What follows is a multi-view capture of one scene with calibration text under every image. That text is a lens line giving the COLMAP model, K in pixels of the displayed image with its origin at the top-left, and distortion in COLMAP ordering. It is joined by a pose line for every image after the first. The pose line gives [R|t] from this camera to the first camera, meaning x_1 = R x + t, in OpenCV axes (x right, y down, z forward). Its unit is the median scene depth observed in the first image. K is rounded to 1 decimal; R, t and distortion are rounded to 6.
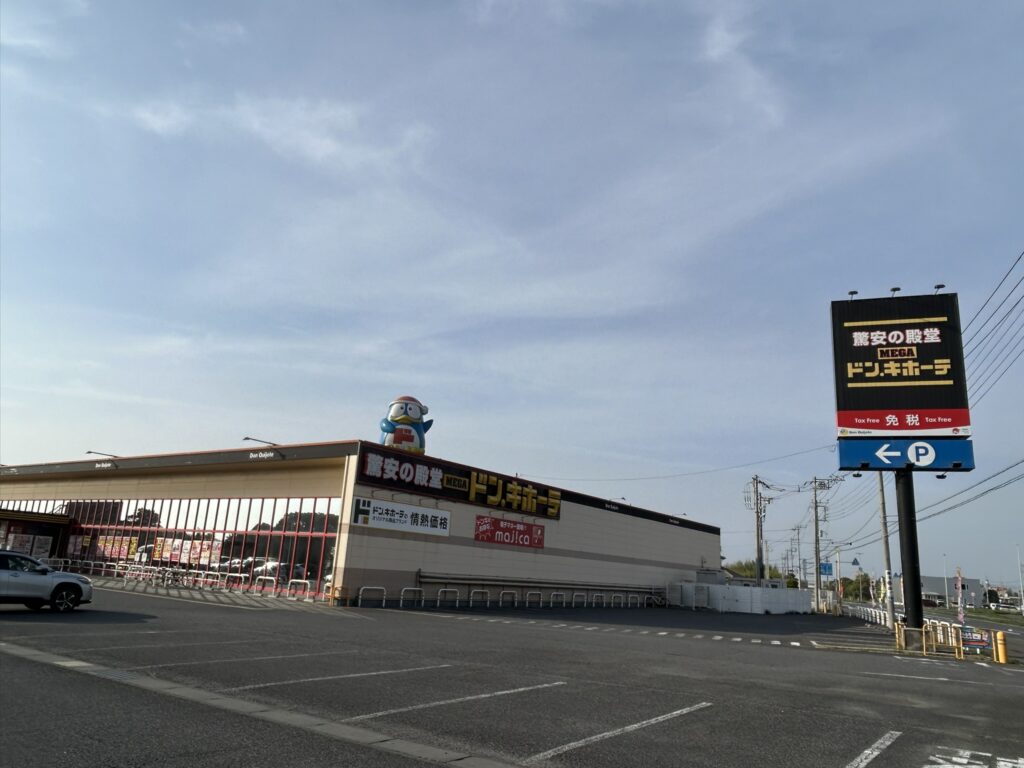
lens RADIAL K [[727.3, 0, 512.0], [0, 727.3, 384.0], [0, 0, 1]] dist [-0.001644, -0.004192]
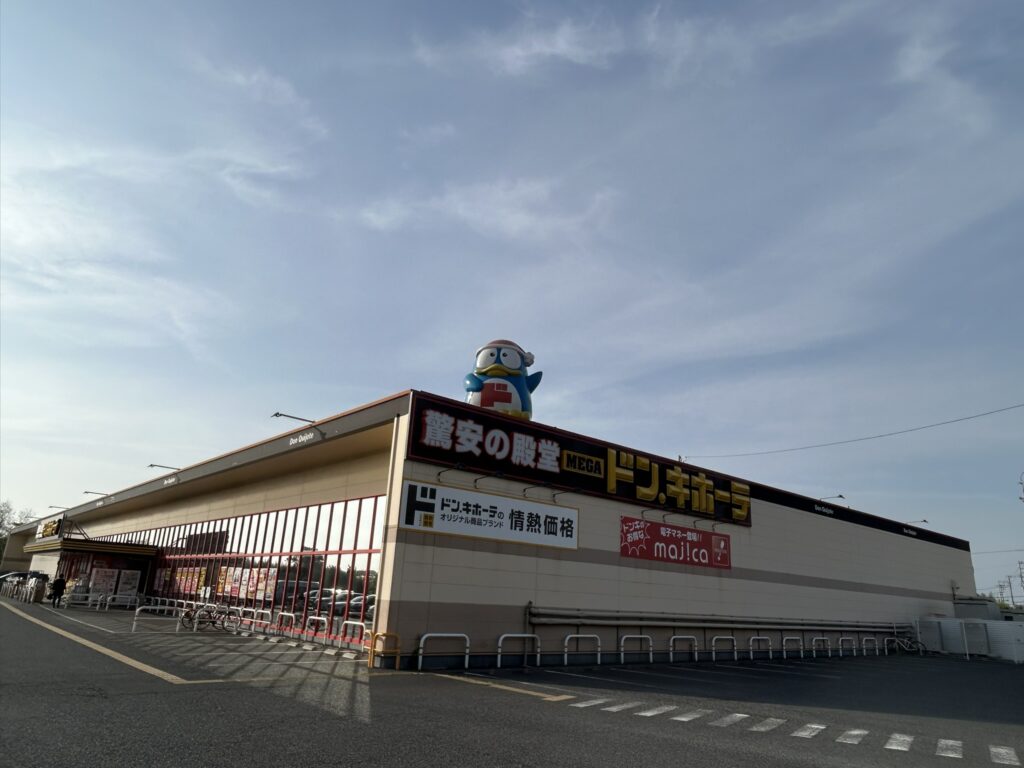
lens RADIAL K [[671.9, 0, 512.0], [0, 671.9, 384.0], [0, 0, 1]] dist [-0.010134, -0.005273]
pose [[0.970925, -0.085527, -0.223584, 0.000451], [0.069744, 0.994544, -0.077576, 0.105836], [0.228999, 0.059727, 0.971593, 0.403101]]
